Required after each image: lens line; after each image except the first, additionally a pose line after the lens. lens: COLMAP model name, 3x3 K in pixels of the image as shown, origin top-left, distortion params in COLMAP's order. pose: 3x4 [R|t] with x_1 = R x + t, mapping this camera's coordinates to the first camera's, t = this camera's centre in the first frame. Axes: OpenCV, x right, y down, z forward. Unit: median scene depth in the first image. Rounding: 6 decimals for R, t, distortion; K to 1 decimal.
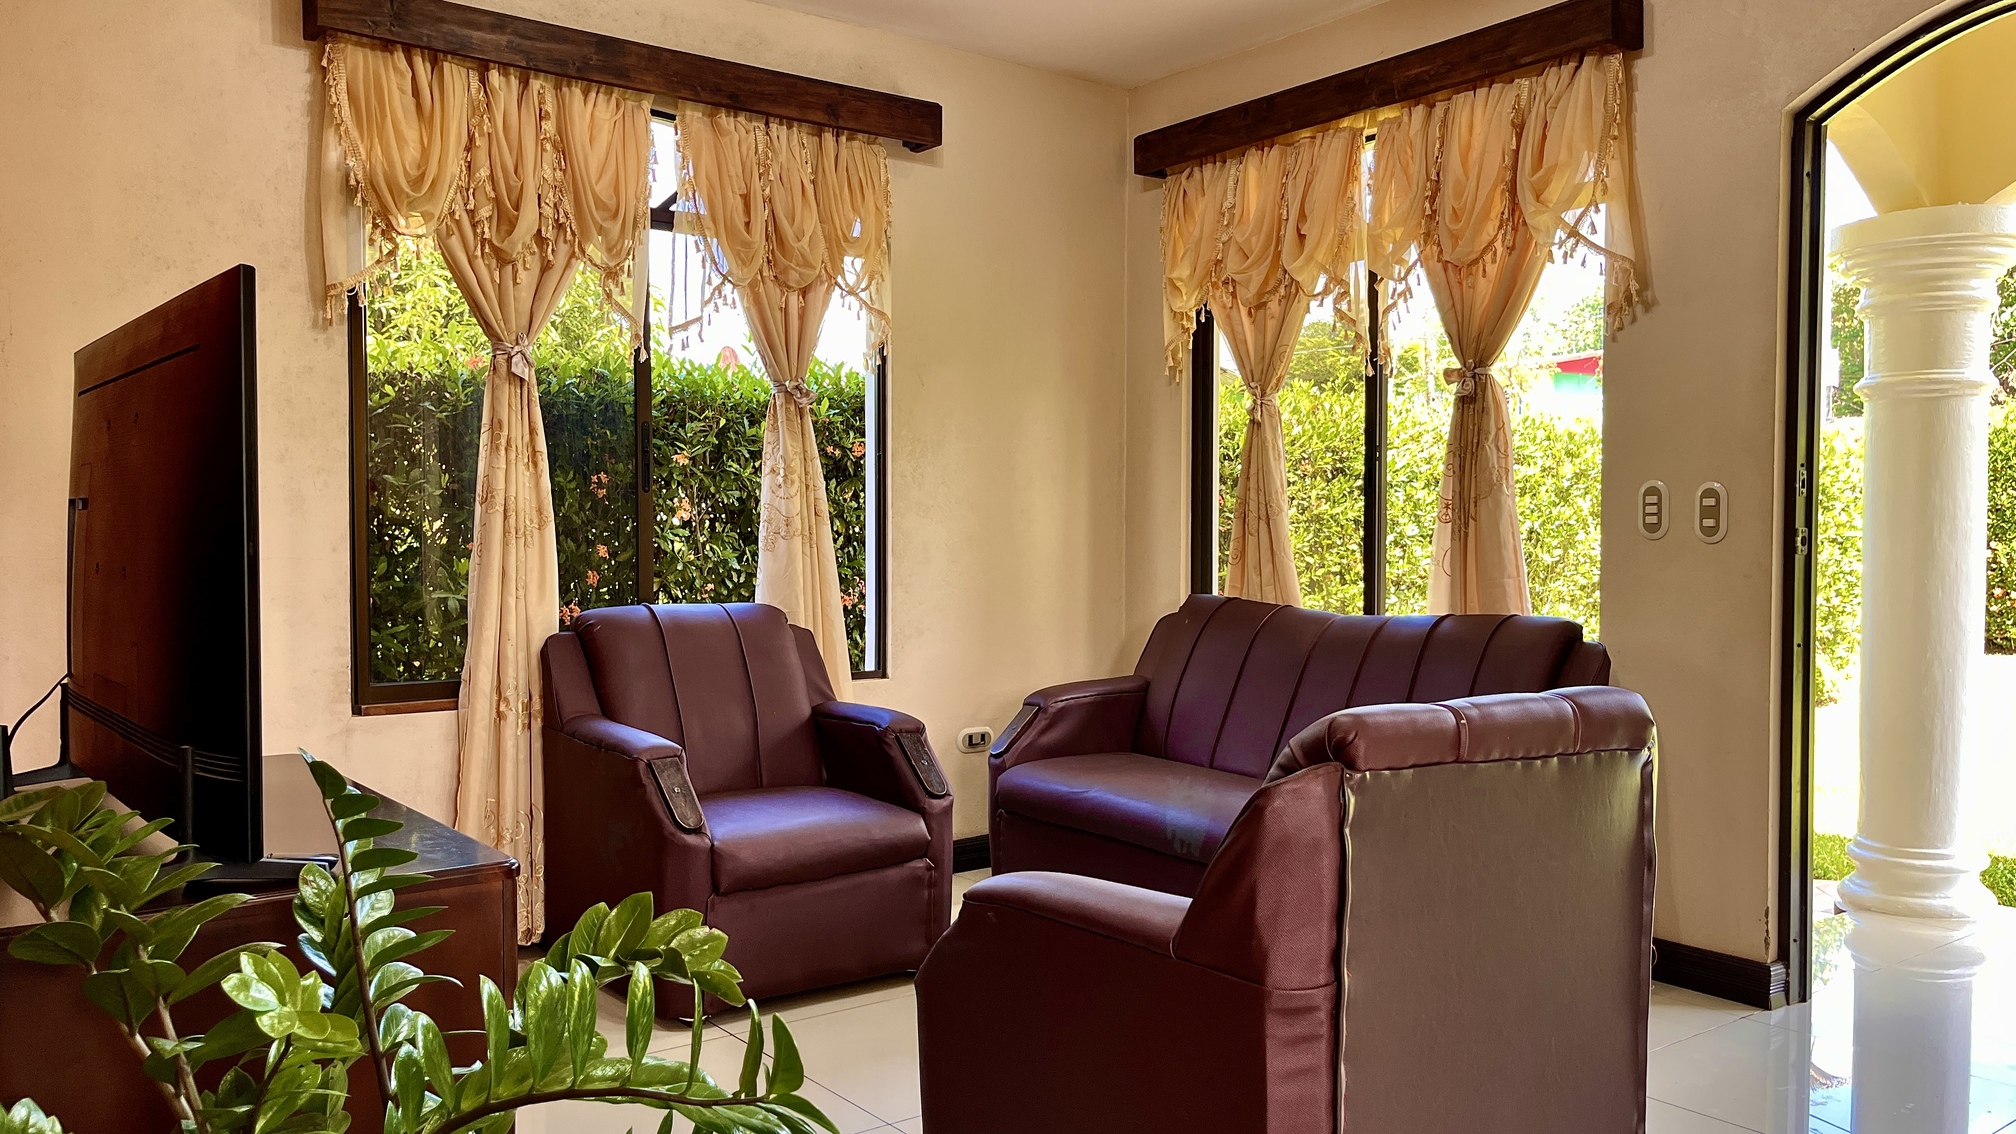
lens RADIAL K [[1528.0, 0, 1006.8], [0, 1528.0, 563.9], [0, 0, 1]] dist [0.022841, -0.002611]
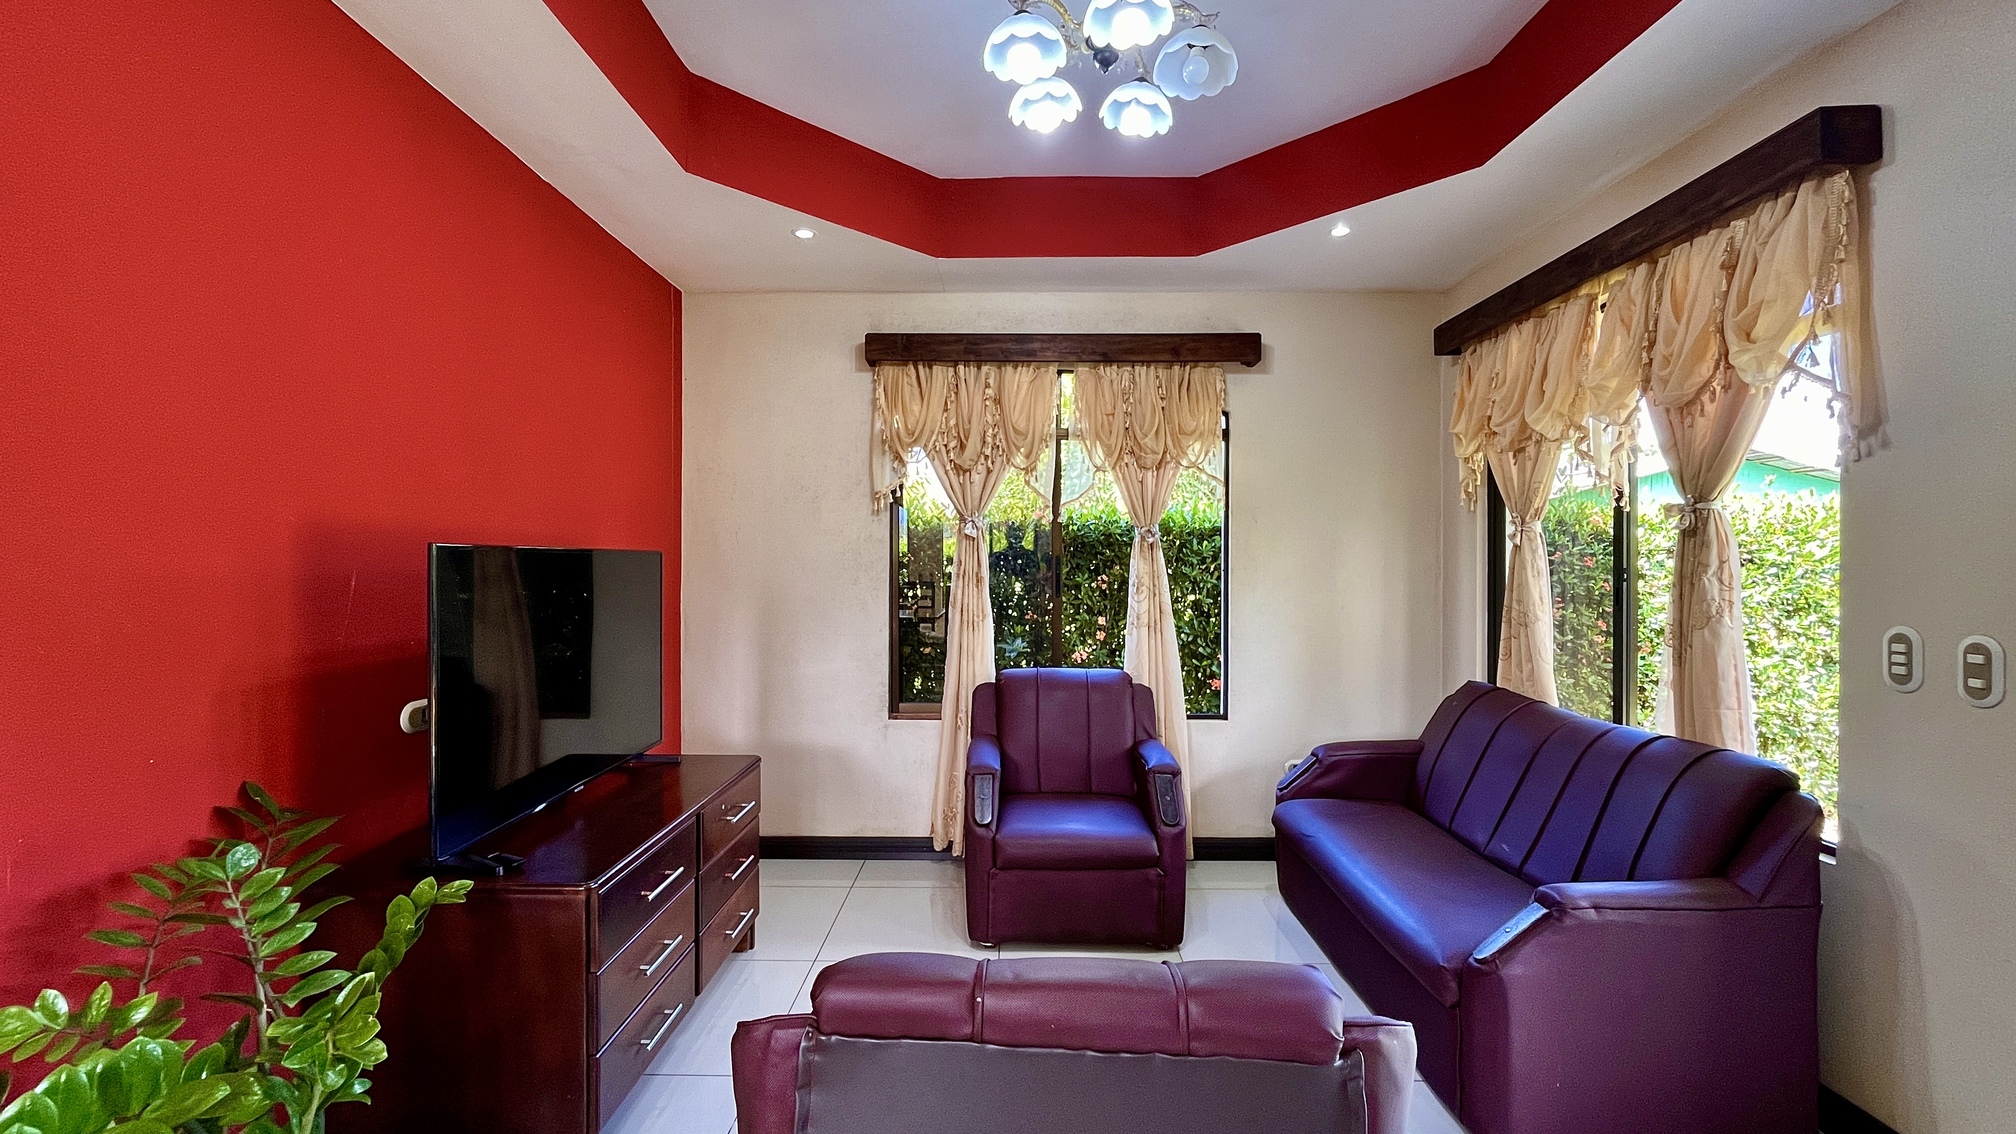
lens RADIAL K [[815.1, 0, 1005.5], [0, 815.1, 565.0], [0, 0, 1]] dist [-0.002125, -0.000567]
pose [[0.788859, 0.001224, -0.614573, 0.276067], [-0.015393, 0.999724, -0.017766, -0.068699], [0.614381, 0.023475, 0.788660, 0.274291]]
